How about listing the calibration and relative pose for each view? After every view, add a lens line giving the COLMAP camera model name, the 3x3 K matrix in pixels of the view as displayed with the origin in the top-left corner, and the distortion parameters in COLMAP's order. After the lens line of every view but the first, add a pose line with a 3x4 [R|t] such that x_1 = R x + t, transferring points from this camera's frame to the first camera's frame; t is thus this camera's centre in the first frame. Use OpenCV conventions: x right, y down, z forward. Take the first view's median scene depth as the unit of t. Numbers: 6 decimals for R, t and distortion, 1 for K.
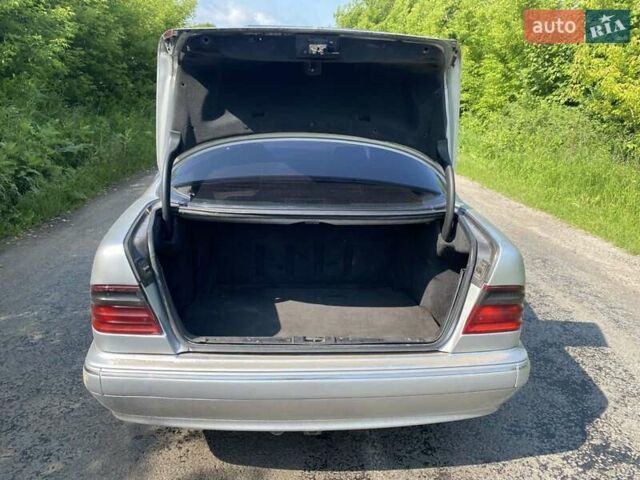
lens RADIAL K [[472.0, 0, 325.8], [0, 472.0, 240.3], [0, 0, 1]] dist [0.007094, 0.003959]
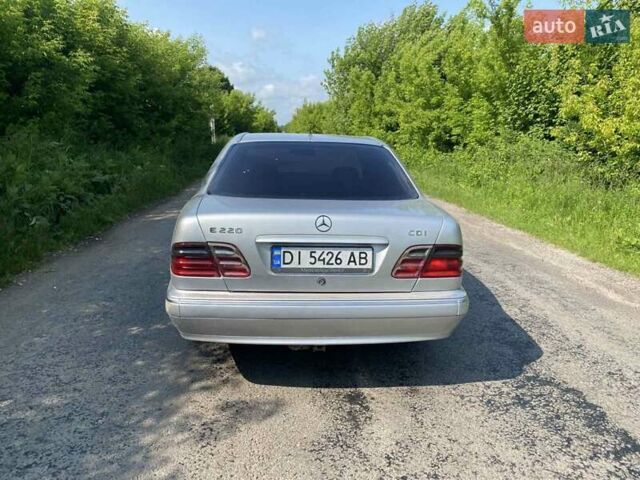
lens RADIAL K [[475.1, 0, 320.0], [0, 475.1, 240.0], [0, 0, 1]] dist [-0.000708, 0.002472]
pose [[0.999934, -0.006224, -0.009645, -0.002513], [0.005452, 0.996935, -0.078042, 0.044263], [0.010101, 0.077984, 0.996903, -0.114201]]
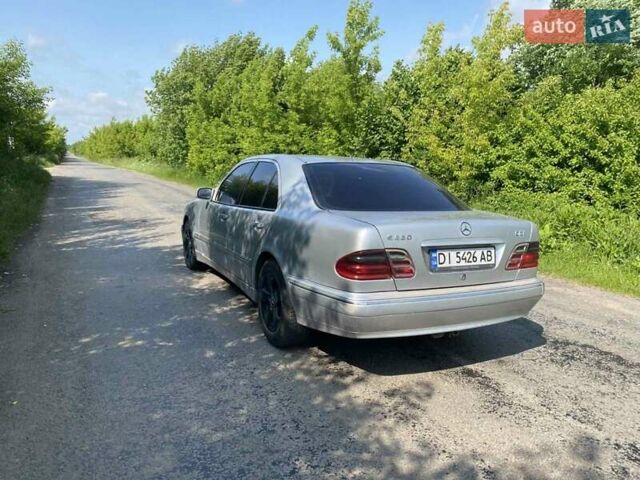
lens RADIAL K [[475.1, 0, 320.0], [0, 475.1, 240.0], [0, 0, 1]] dist [-0.000708, 0.002472]
pose [[0.927300, -0.049783, 0.370994, -0.258416], [0.095140, 0.989914, -0.104968, 0.047111], [-0.362027, 0.132633, 0.922684, -0.115908]]
